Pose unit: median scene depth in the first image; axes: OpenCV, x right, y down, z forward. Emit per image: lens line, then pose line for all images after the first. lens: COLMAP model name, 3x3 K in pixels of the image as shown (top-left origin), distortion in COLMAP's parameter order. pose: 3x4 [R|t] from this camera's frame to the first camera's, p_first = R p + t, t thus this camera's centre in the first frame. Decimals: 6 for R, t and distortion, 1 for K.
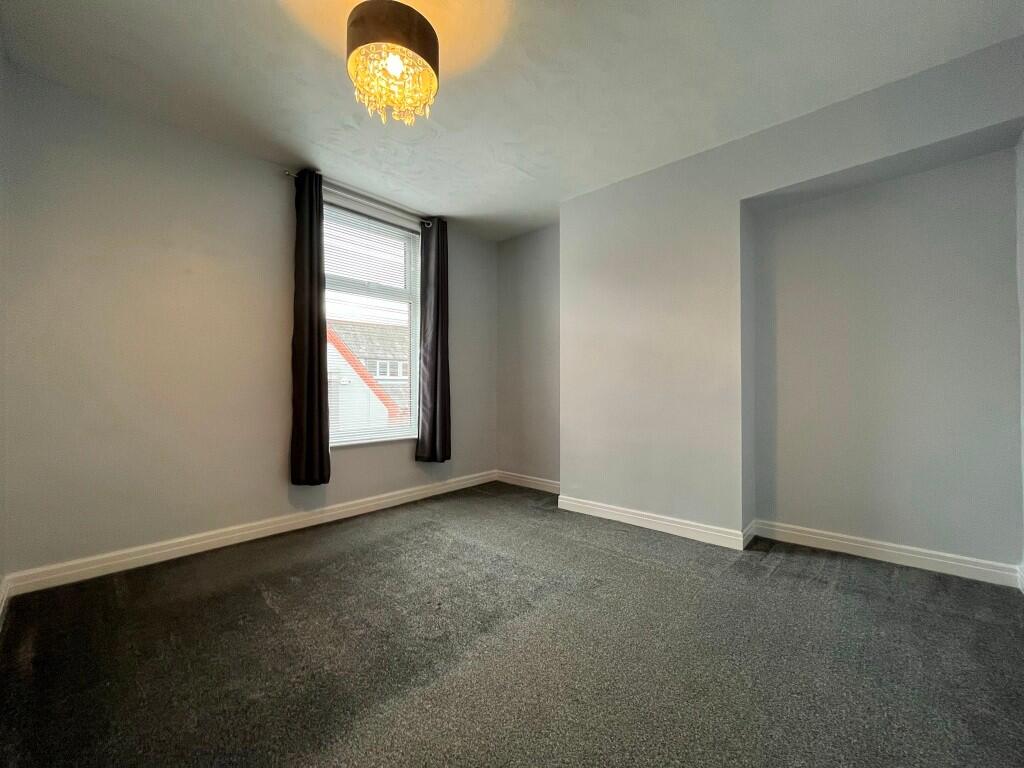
lens RADIAL K [[417.5, 0, 515.0], [0, 417.5, 386.2], [0, 0, 1]] dist [0.000056, -0.000016]
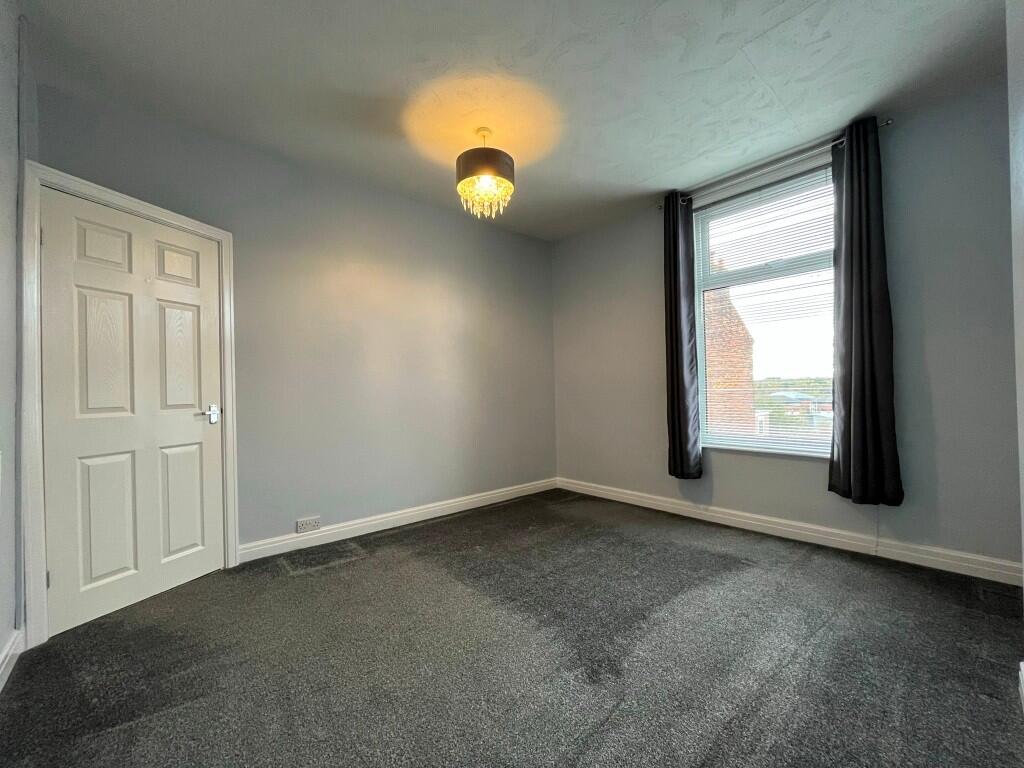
lens RADIAL K [[400.1, 0, 508.4], [0, 400.1, 388.3], [0, 0, 1]] dist [-0.000783, -0.000034]
pose [[-0.093197, -0.004242, -0.995639, 0.559820], [0.025297, 0.999658, -0.006627, -0.004219], [0.995326, -0.025804, -0.093058, 0.604840]]
